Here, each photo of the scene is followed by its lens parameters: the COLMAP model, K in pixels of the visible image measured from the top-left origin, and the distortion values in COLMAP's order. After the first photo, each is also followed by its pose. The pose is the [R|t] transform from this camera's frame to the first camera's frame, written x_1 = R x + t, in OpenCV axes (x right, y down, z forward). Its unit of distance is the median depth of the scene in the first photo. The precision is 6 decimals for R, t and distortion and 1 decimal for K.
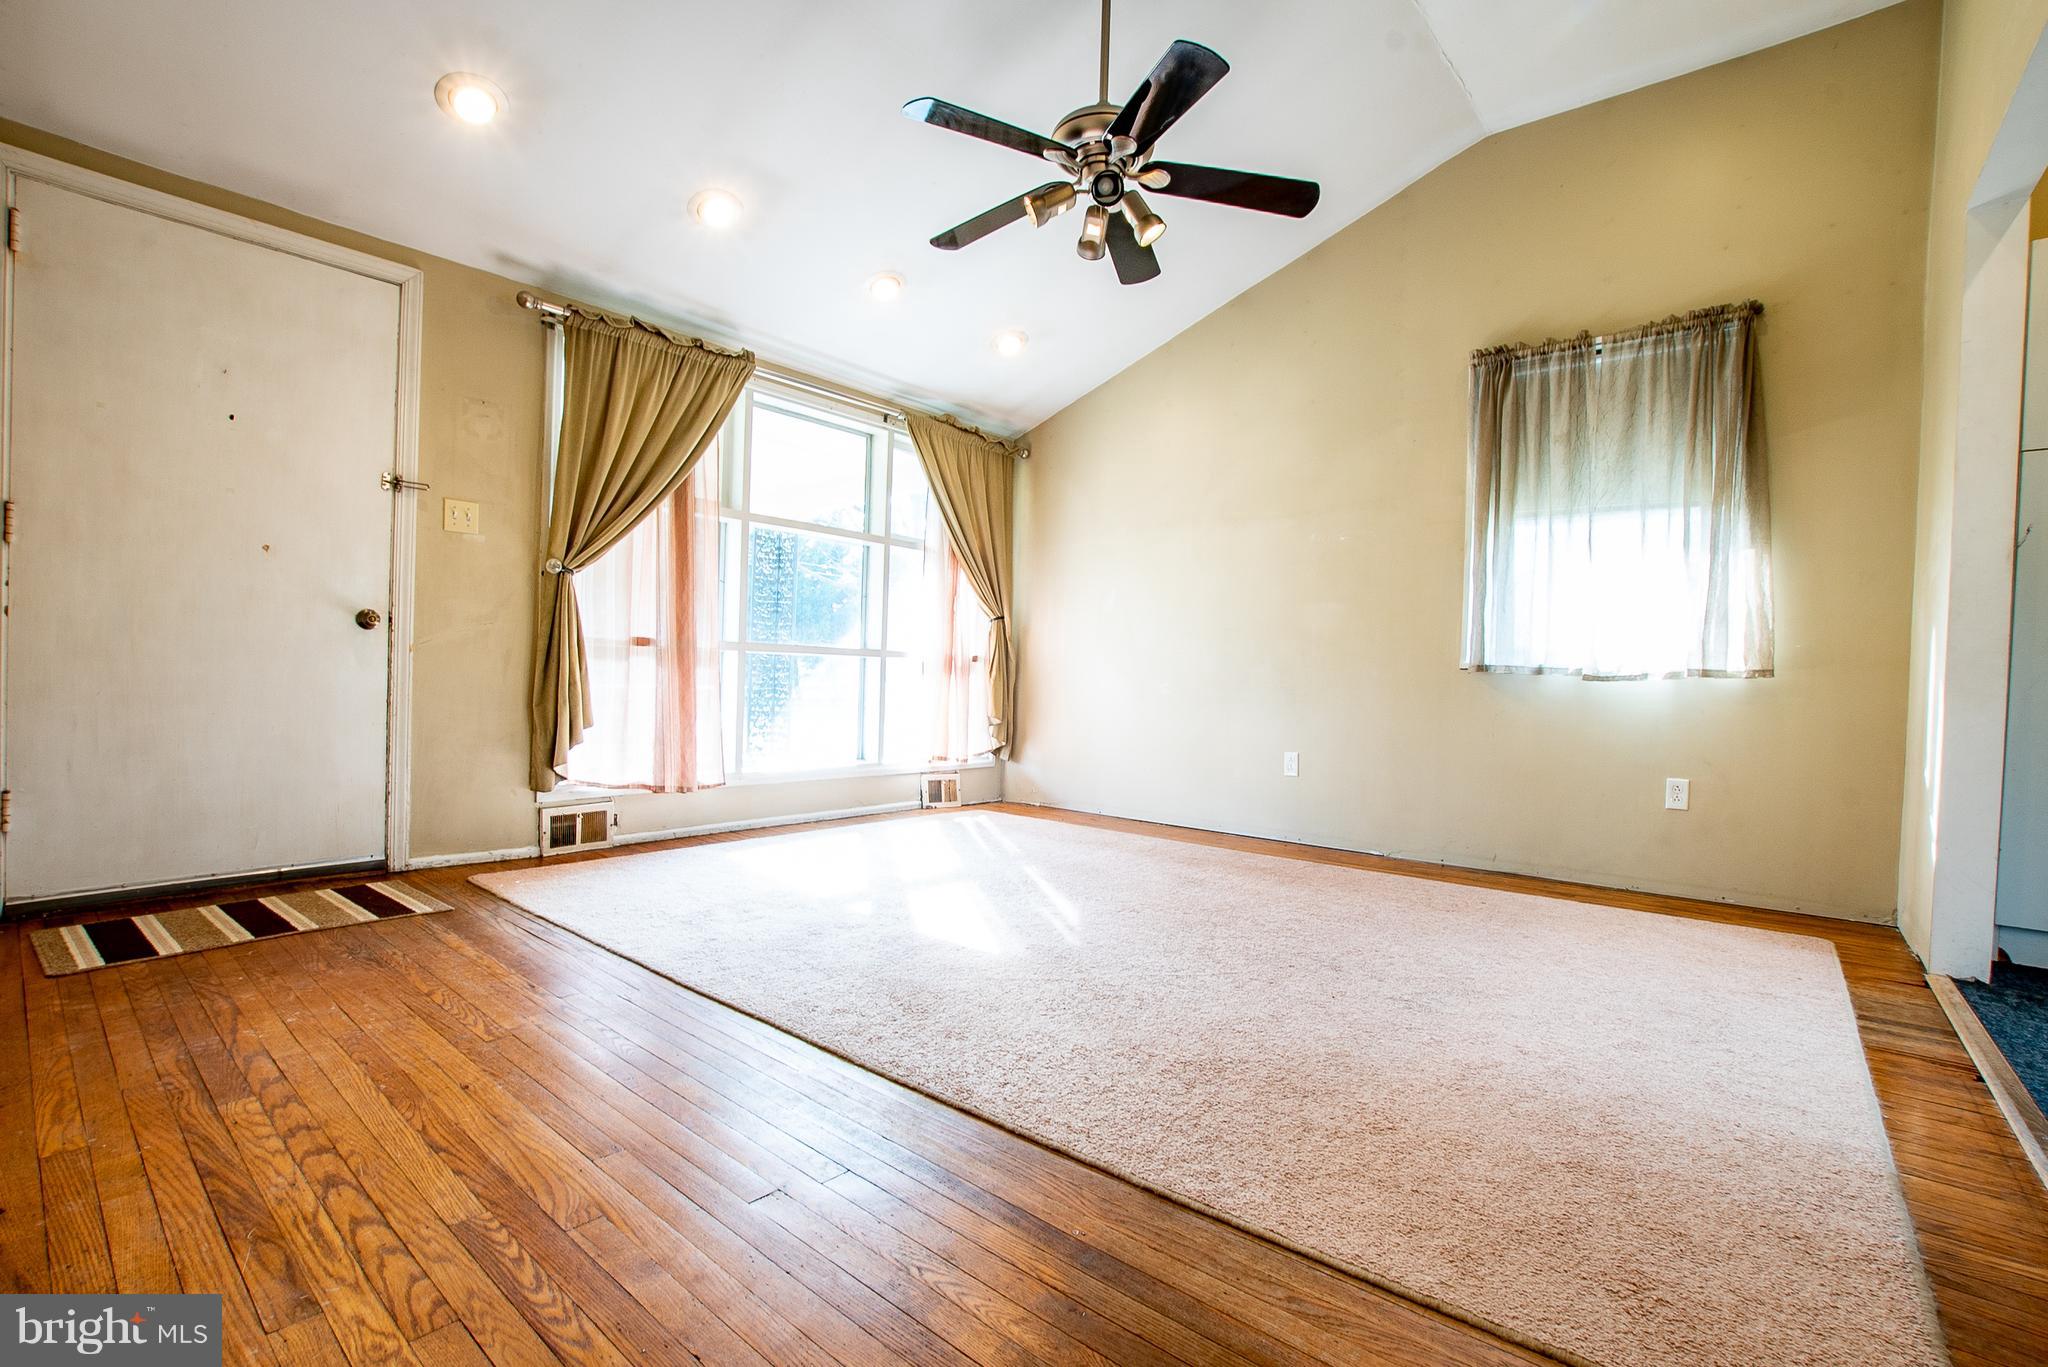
lens RADIAL K [[917.6, 0, 1020.1], [0, 917.6, 700.7], [0, 0, 1]] dist [-0.033221, -0.000135]
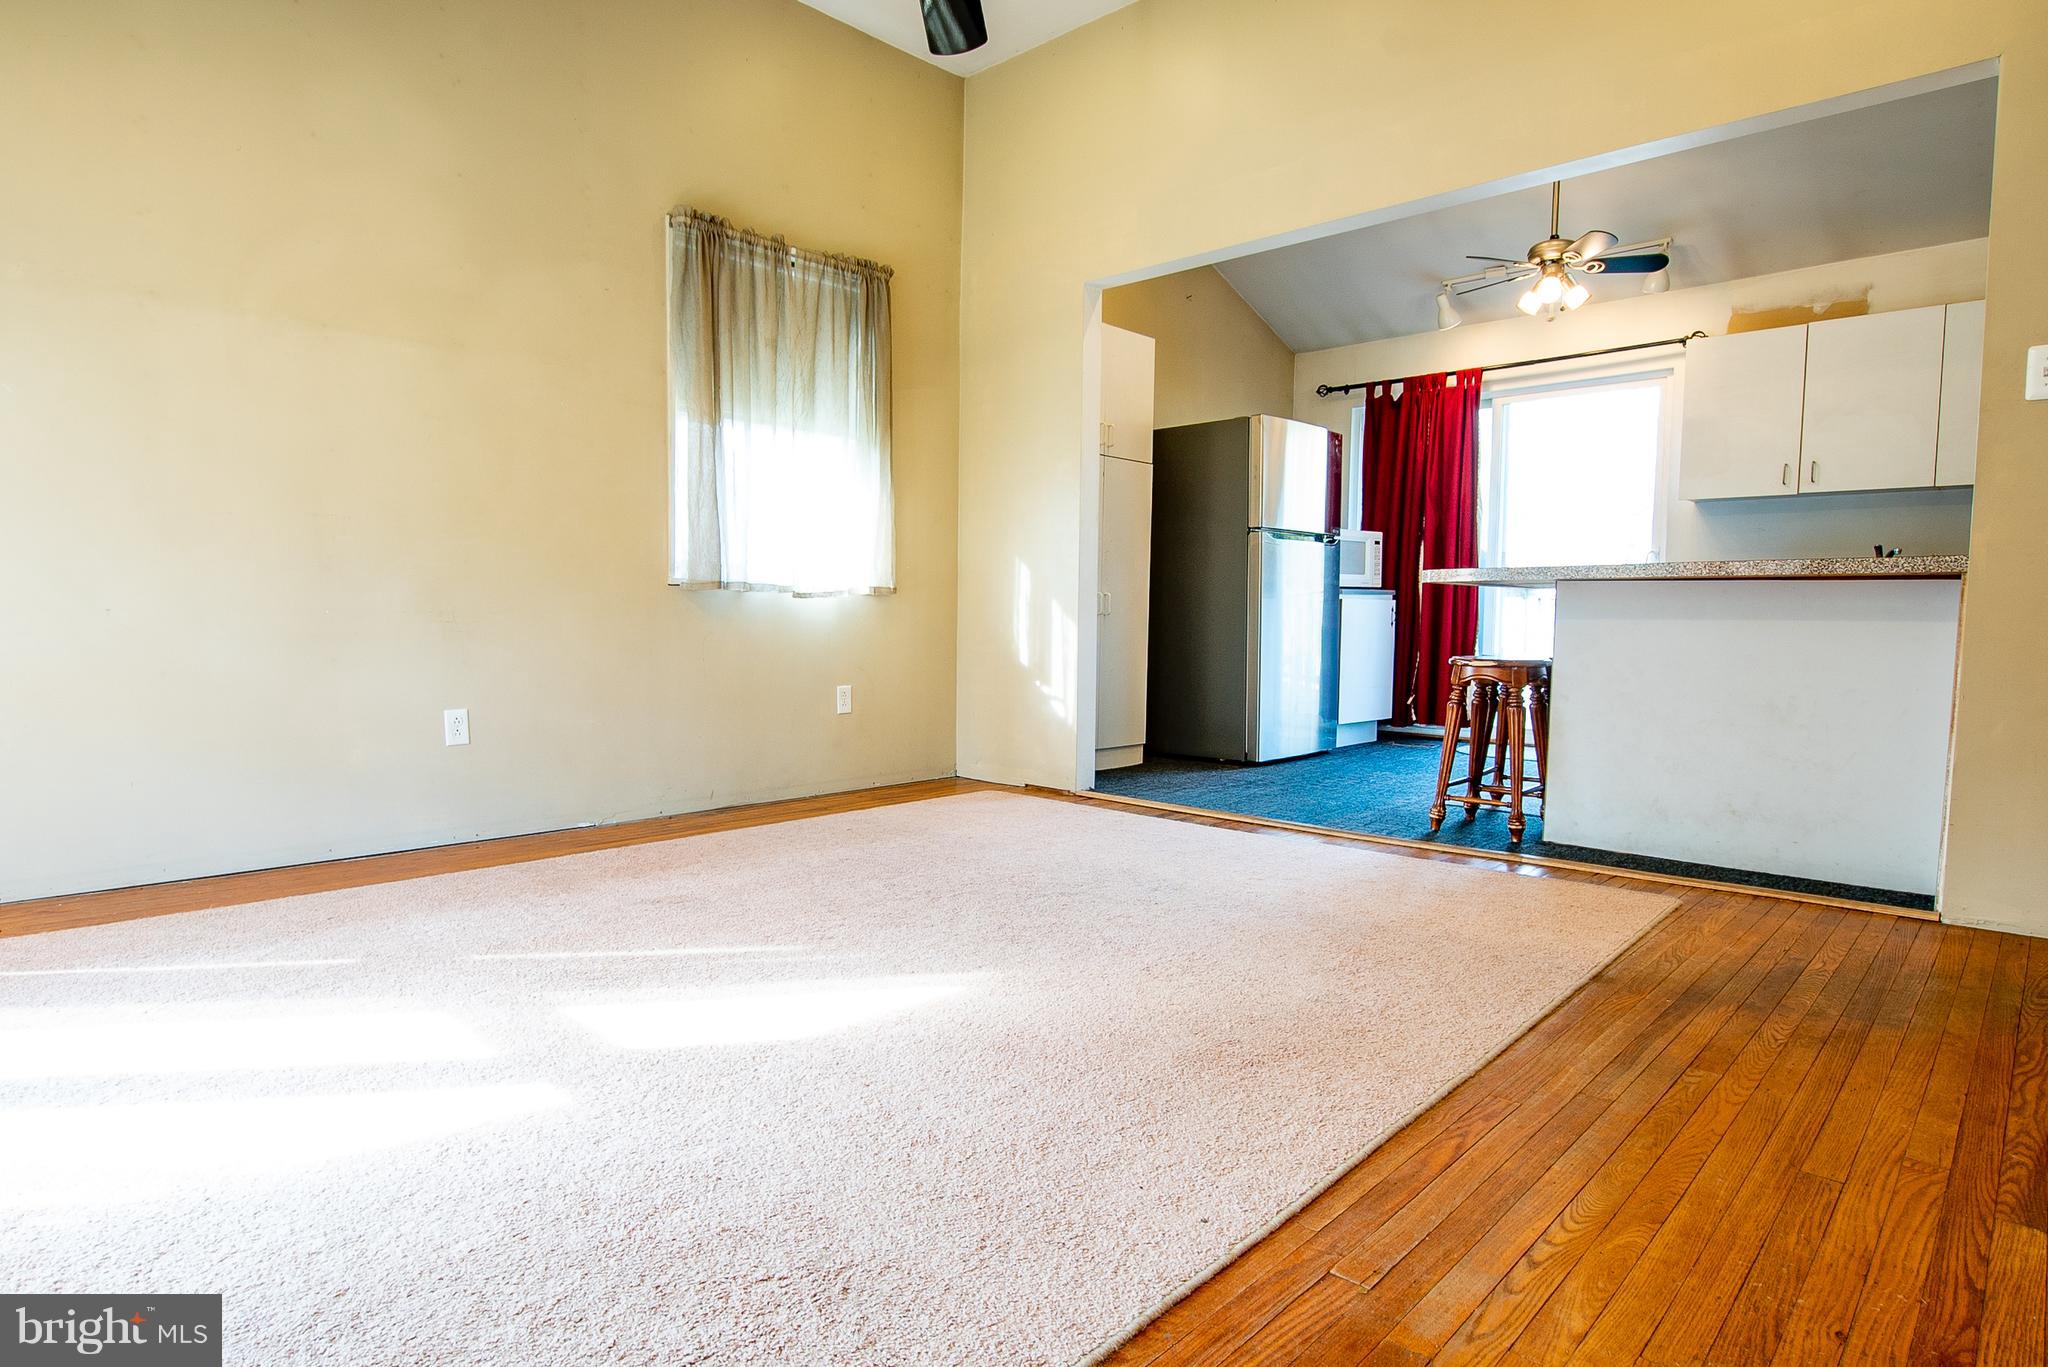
lens RADIAL K [[1099.8, 0, 1052.7], [0, 1099.8, 694.4], [0, 0, 1]] dist [-0.021944, 0.000981]
pose [[0.045365, -0.101753, 0.993775, -0.584874], [0.015472, 0.994751, 0.101146, -0.034558], [-0.998851, 0.010787, 0.046701, 0.663082]]
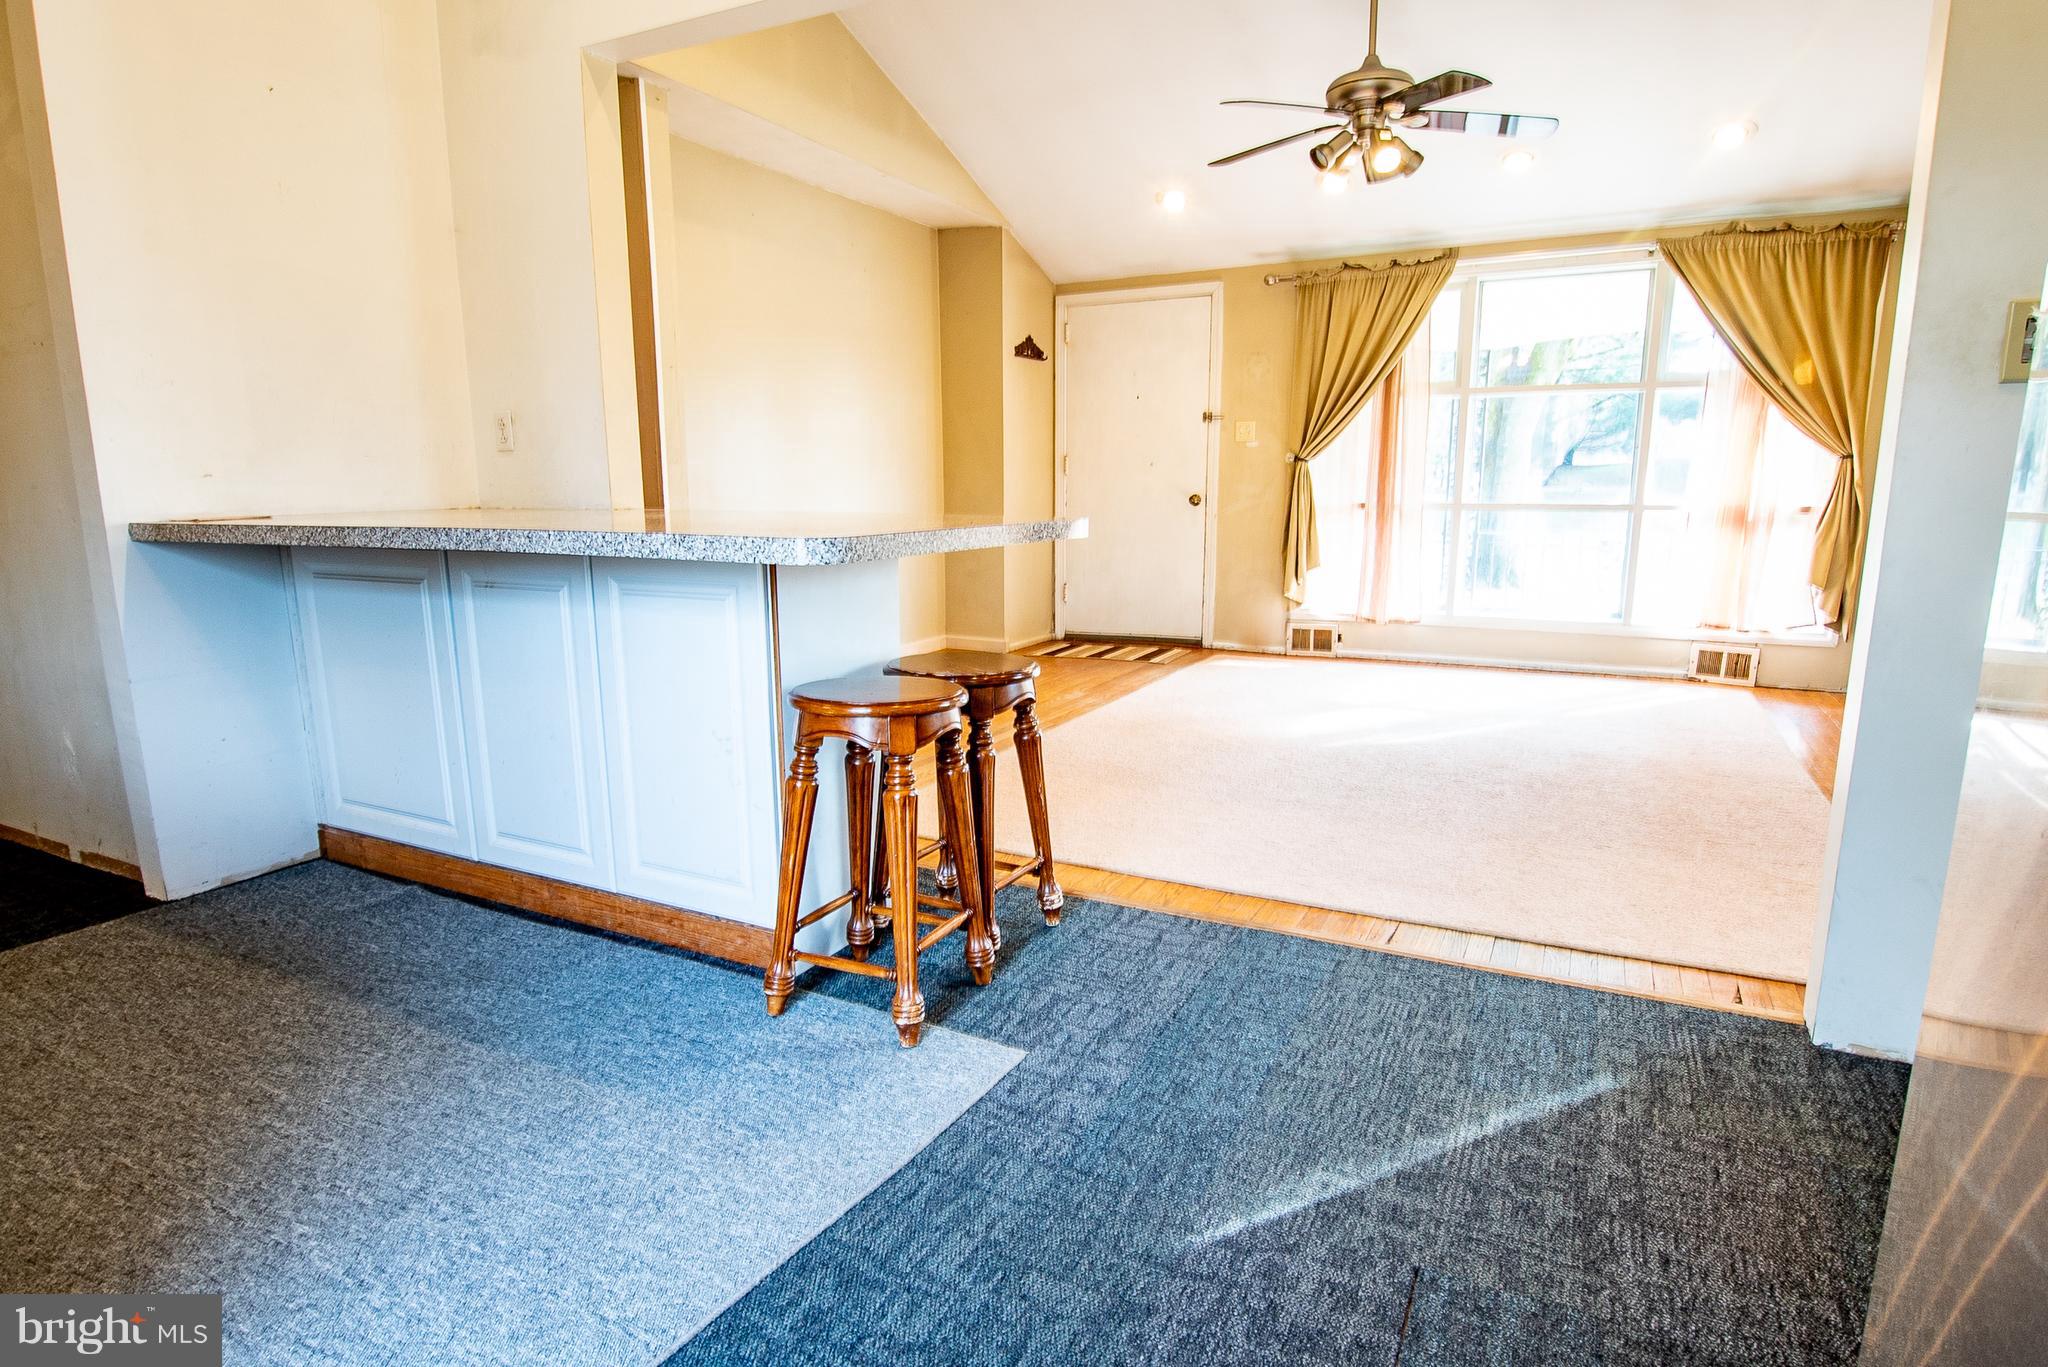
lens RADIAL K [[1099.8, 0, 1052.7], [0, 1099.8, 694.4], [0, 0, 1]] dist [-0.021944, 0.000981]
pose [[0.237367, 0.152359, -0.959397, 1.131168], [-0.013539, 0.988047, 0.153559, -0.035982], [0.971326, -0.023461, 0.236592, 0.192380]]
